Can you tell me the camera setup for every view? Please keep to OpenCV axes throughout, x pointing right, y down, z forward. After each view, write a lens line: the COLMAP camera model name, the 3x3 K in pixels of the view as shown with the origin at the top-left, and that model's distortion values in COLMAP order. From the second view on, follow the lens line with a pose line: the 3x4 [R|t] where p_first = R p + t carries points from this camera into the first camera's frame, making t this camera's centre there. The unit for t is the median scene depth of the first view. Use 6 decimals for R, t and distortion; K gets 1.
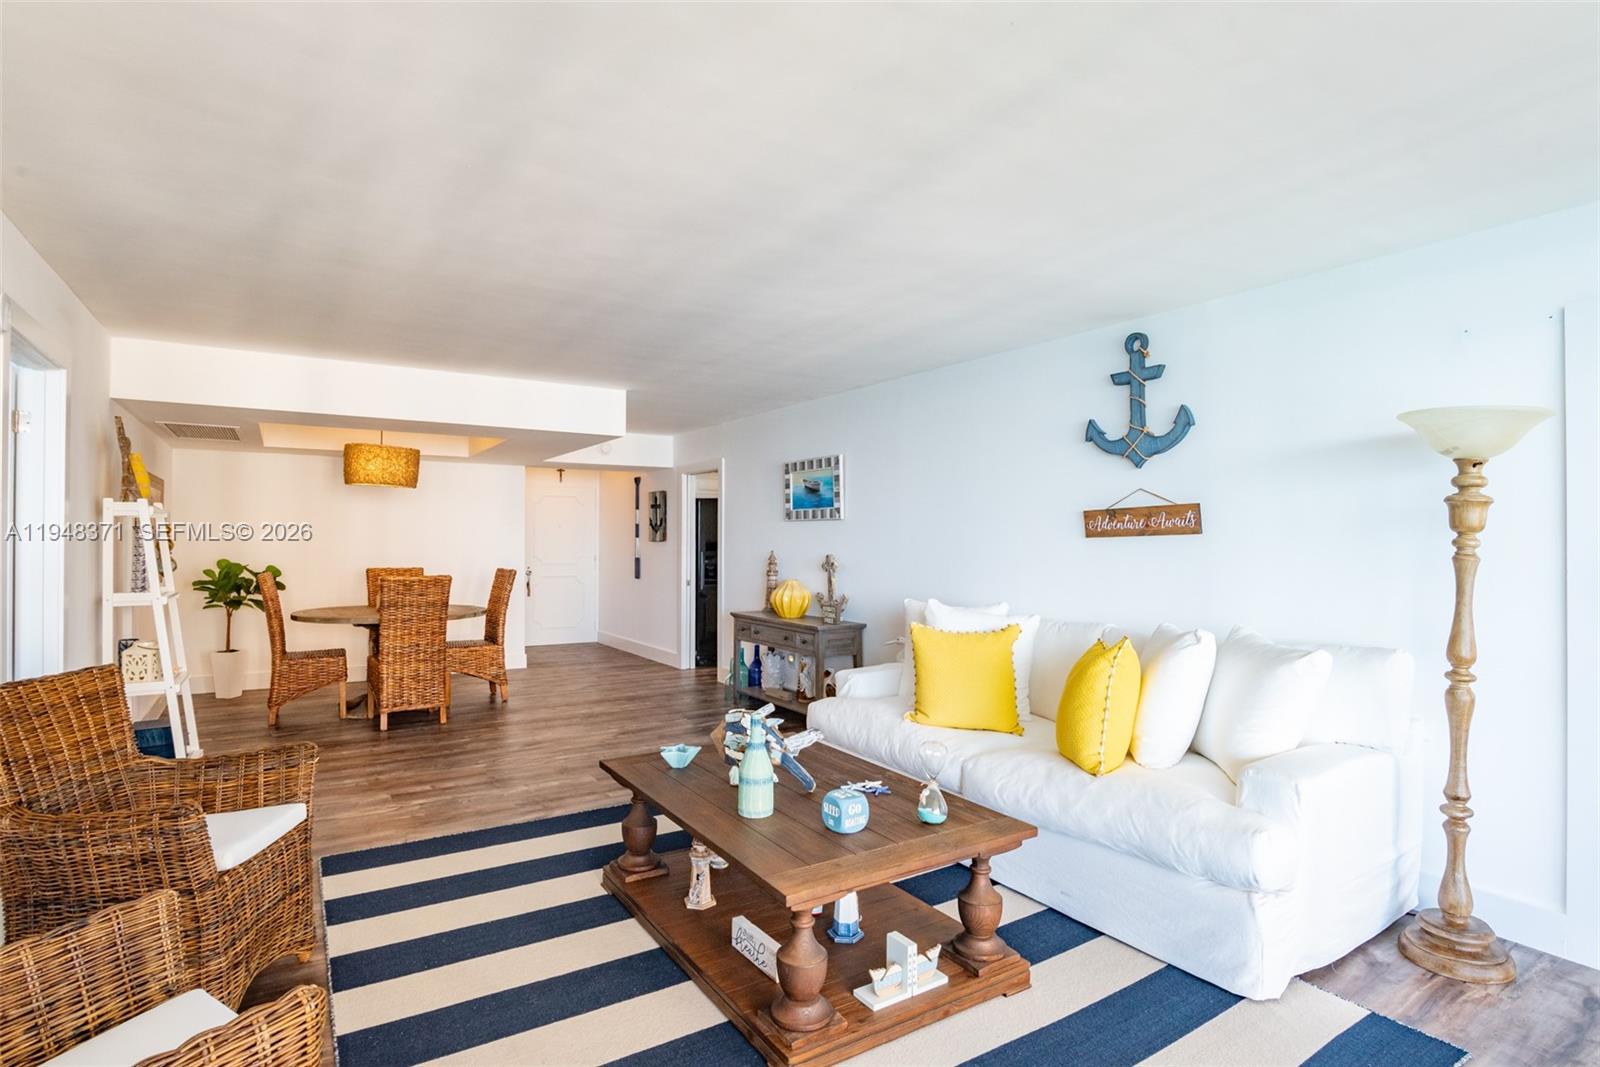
lens RADIAL K [[802.6, 0, 790.7], [0, 802.6, 534.1], [0, 0, 1]] dist [-0.019601, 0.000116]
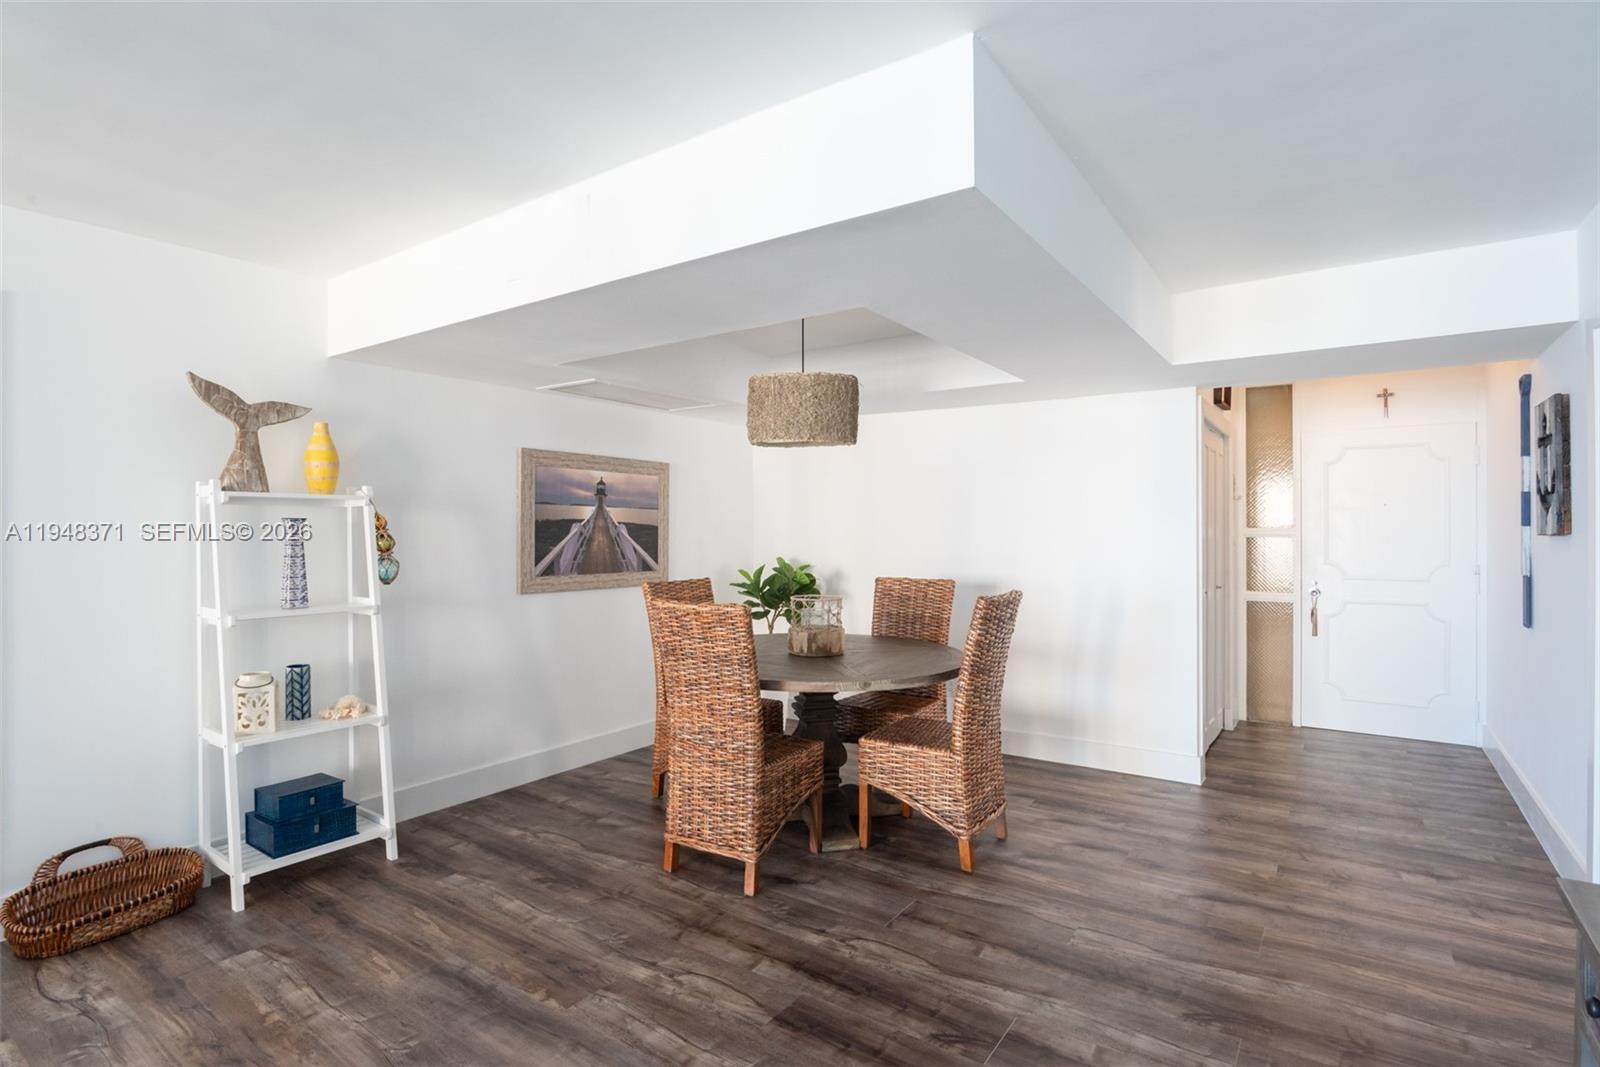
lens RADIAL K [[791.3, 0, 803.8], [0, 791.3, 525.1], [0, 0, 1]] dist [-0.021273, 0.000358]
pose [[0.394205, -0.008574, -0.918983, 0.056605], [0.009142, 0.999944, -0.005408, 0.006241], [0.918977, -0.006269, 0.394261, 1.175520]]
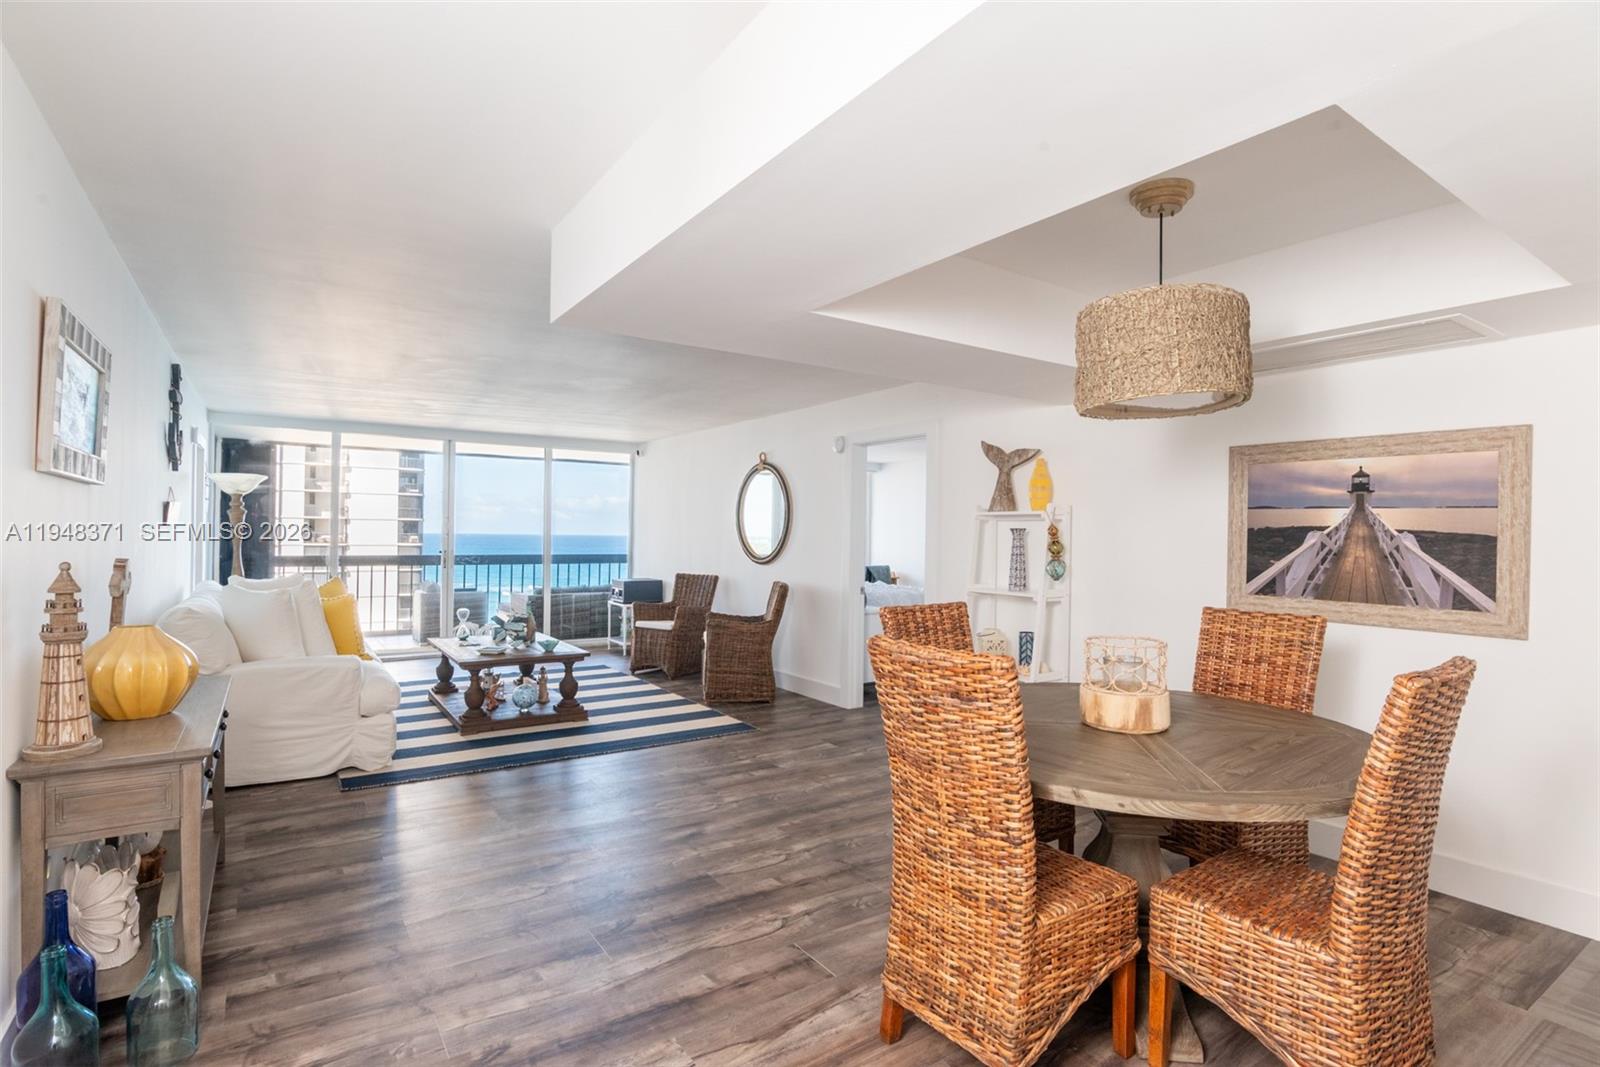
lens RADIAL K [[802.6, 0, 790.7], [0, 802.6, 534.1], [0, 0, 1]] dist [-0.019601, 0.000116]
pose [[-0.999683, -0.014860, -0.020341, -0.494825], [-0.014752, 0.999877, -0.005413, 0.010029], [0.020419, -0.005111, -0.999778, 2.129852]]
